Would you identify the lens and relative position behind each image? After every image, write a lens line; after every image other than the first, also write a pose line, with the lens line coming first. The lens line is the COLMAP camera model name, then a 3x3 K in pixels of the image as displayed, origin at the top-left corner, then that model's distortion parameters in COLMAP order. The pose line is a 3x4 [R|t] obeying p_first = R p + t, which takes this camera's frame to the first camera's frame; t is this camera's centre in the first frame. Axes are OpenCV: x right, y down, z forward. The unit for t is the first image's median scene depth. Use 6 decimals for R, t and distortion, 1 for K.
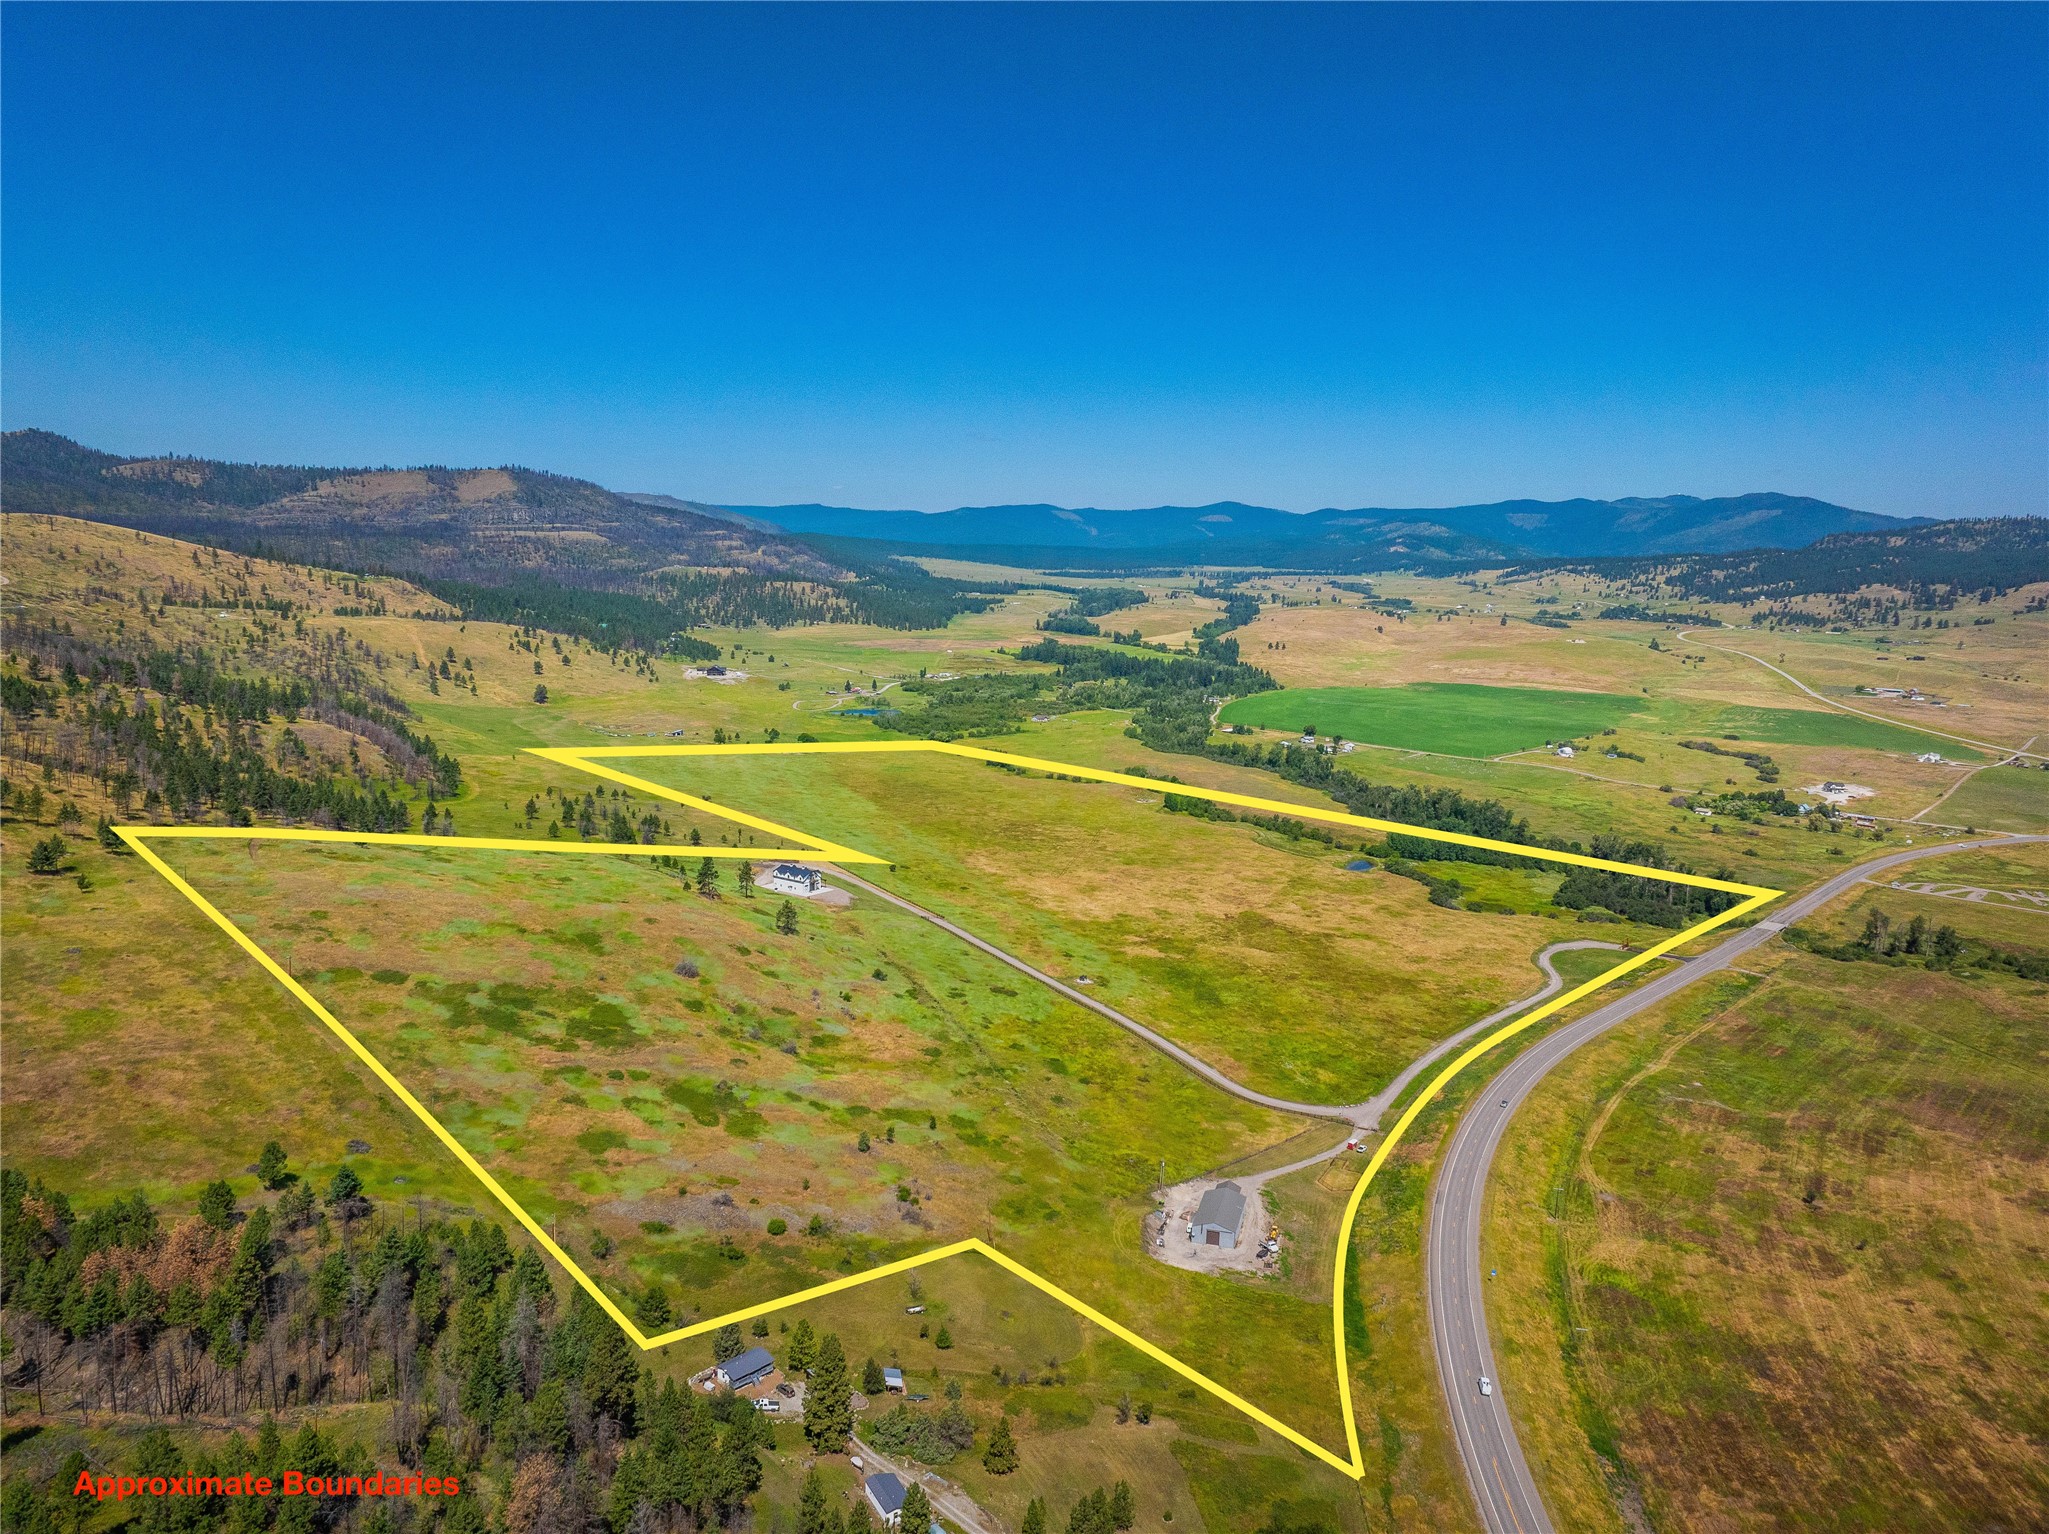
lens RADIAL K [[1450.2, 0, 1027.8], [0, 1450.2, 761.5], [0, 0, 1]] dist [-0.047854, 0.015246]
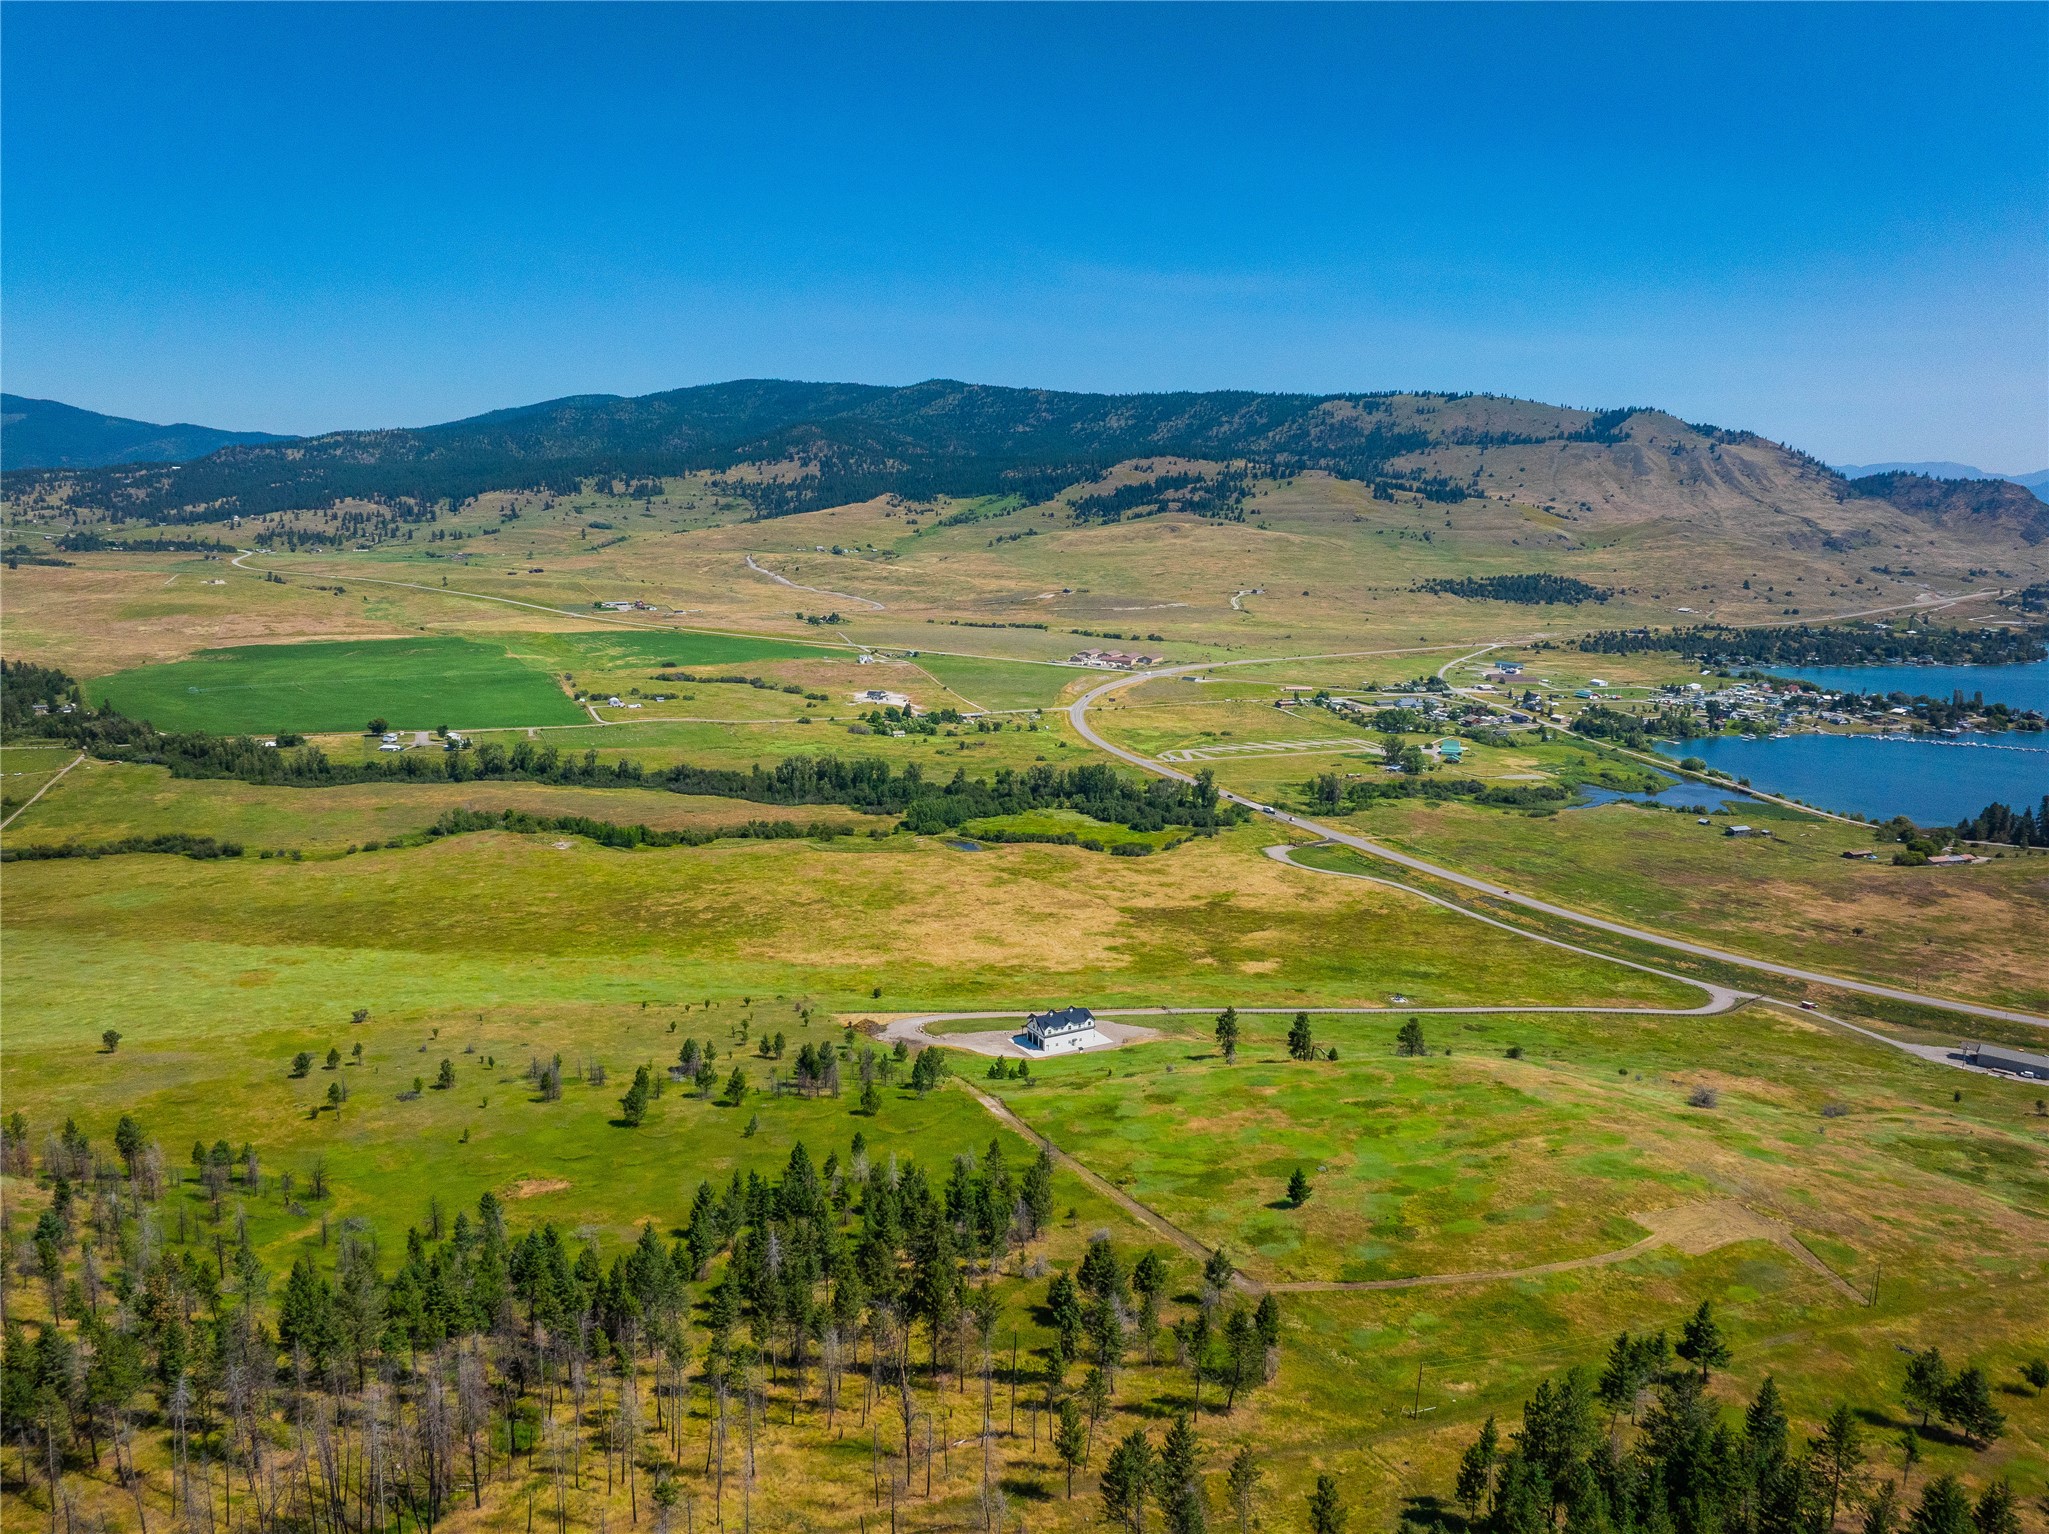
lens RADIAL K [[1450.2, 0, 1026.7], [0, 1450.2, 759.3], [0, 0, 1]] dist [-0.047854, 0.015246]
pose [[0.414962, -0.185543, 0.890719, -0.151997], [0.127545, 0.981181, 0.144967, -0.030174], [-0.900854, 0.053451, 0.430818, 0.144441]]
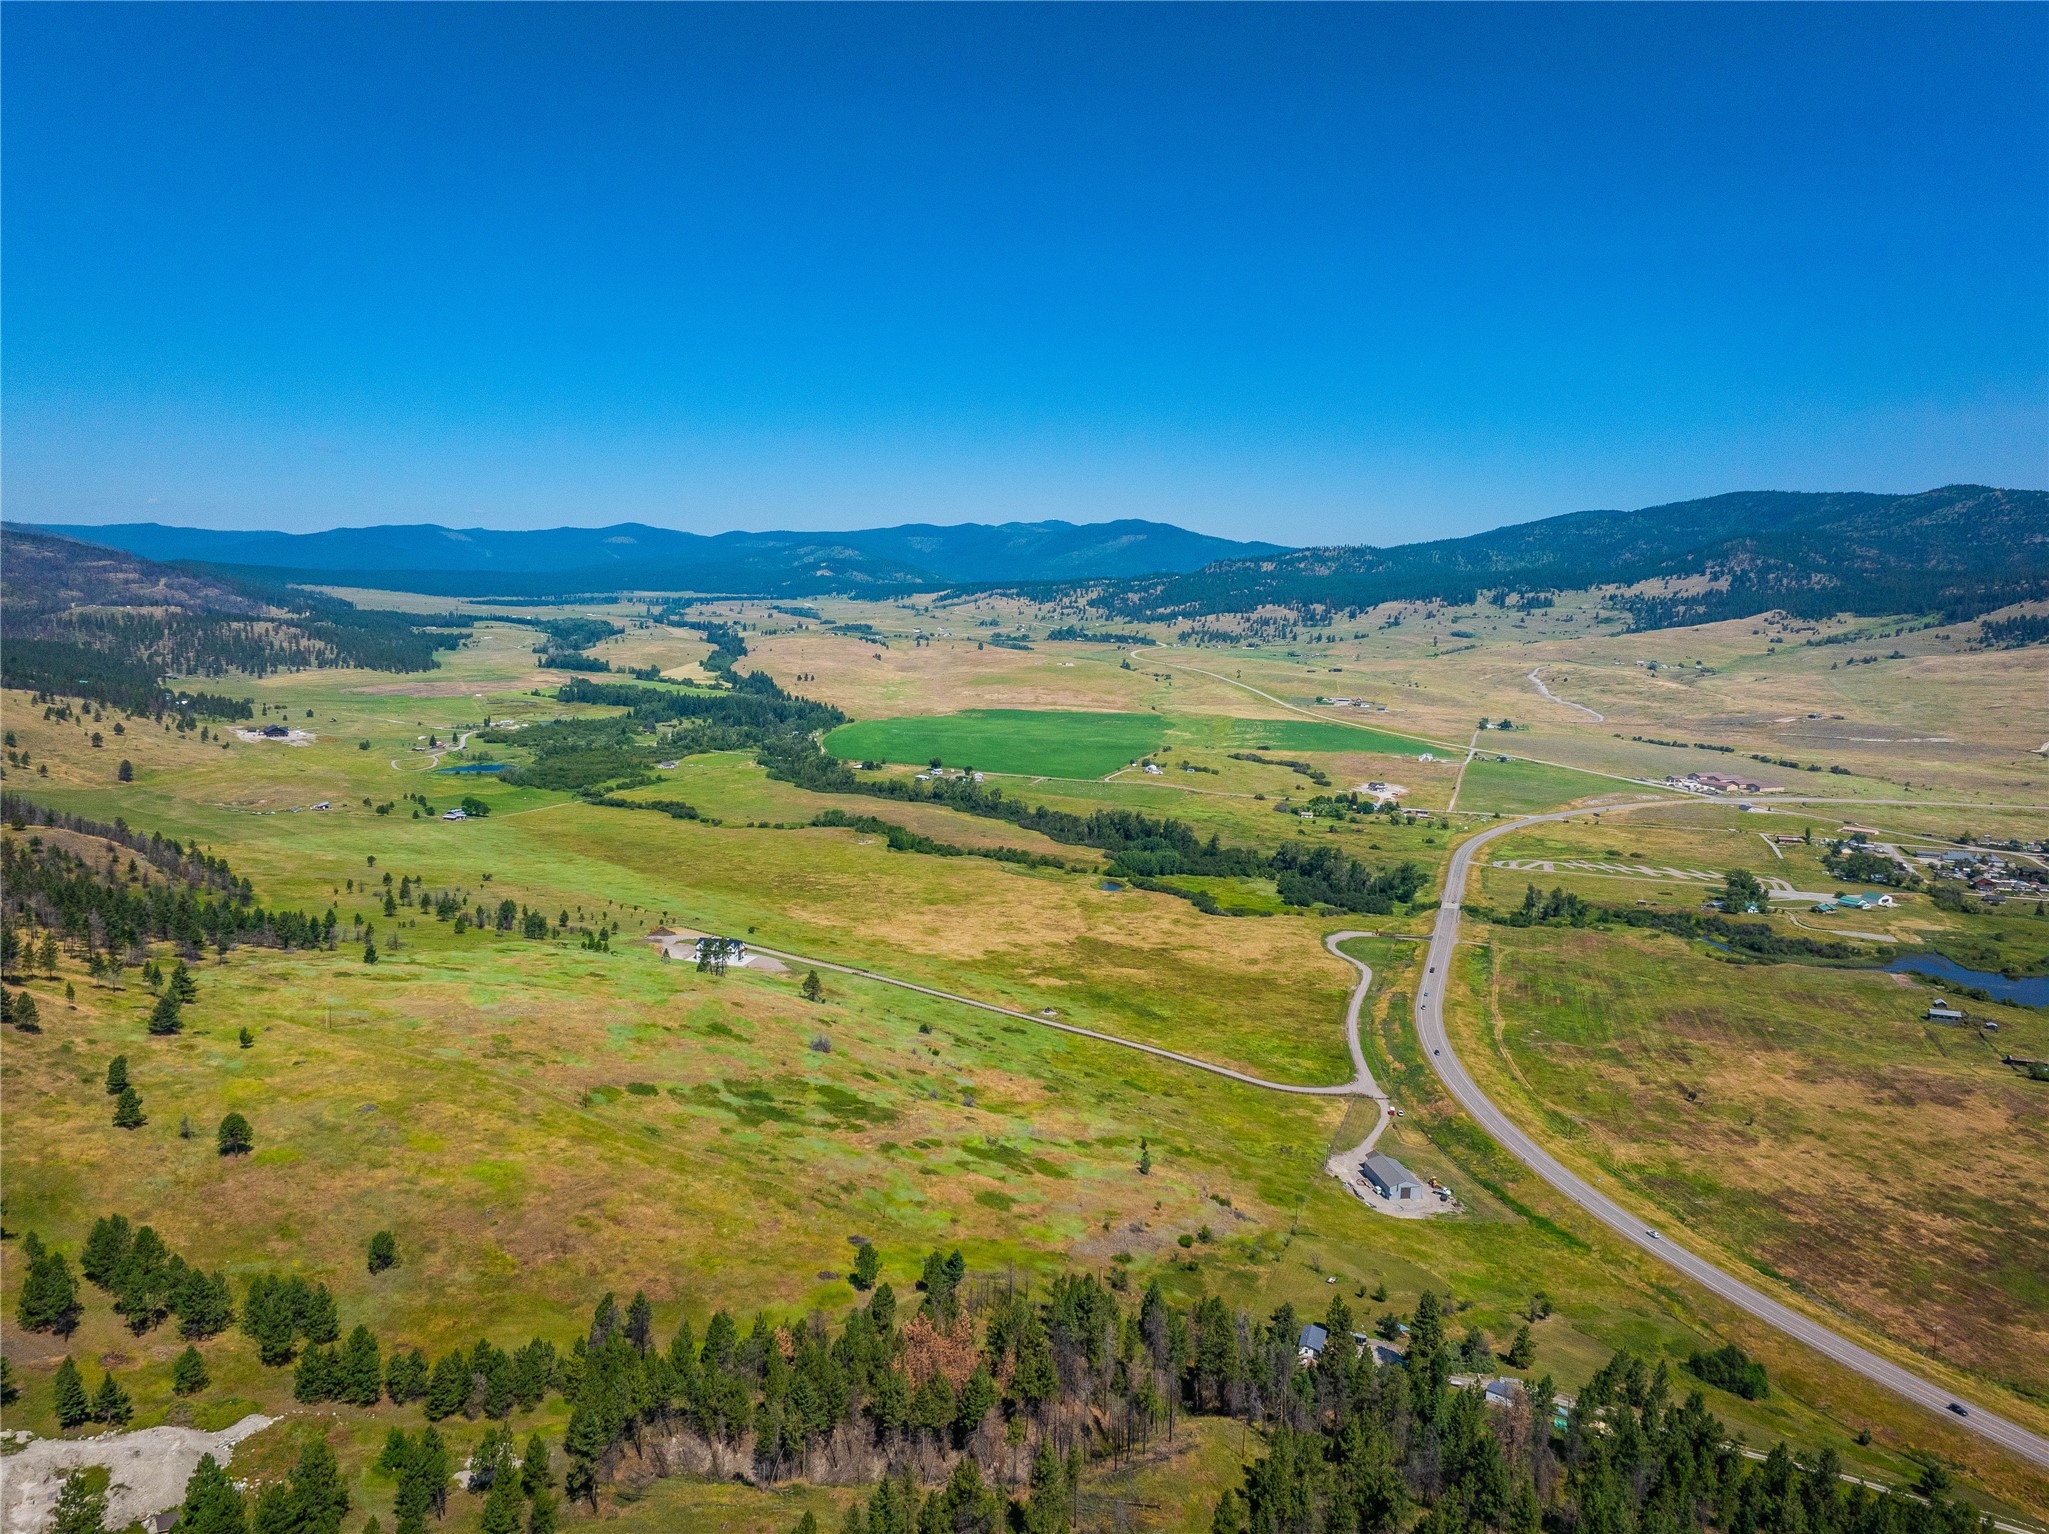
lens RADIAL K [[1450.2, 0, 1031.7], [0, 1450.2, 756.4], [0, 0, 1]] dist [-0.047854, 0.015246]
pose [[0.913040, -0.053279, 0.404376, -0.073199], [0.059950, 0.998194, -0.003845, -0.007498], [-0.403441, 0.027753, 0.914585, -0.004071]]
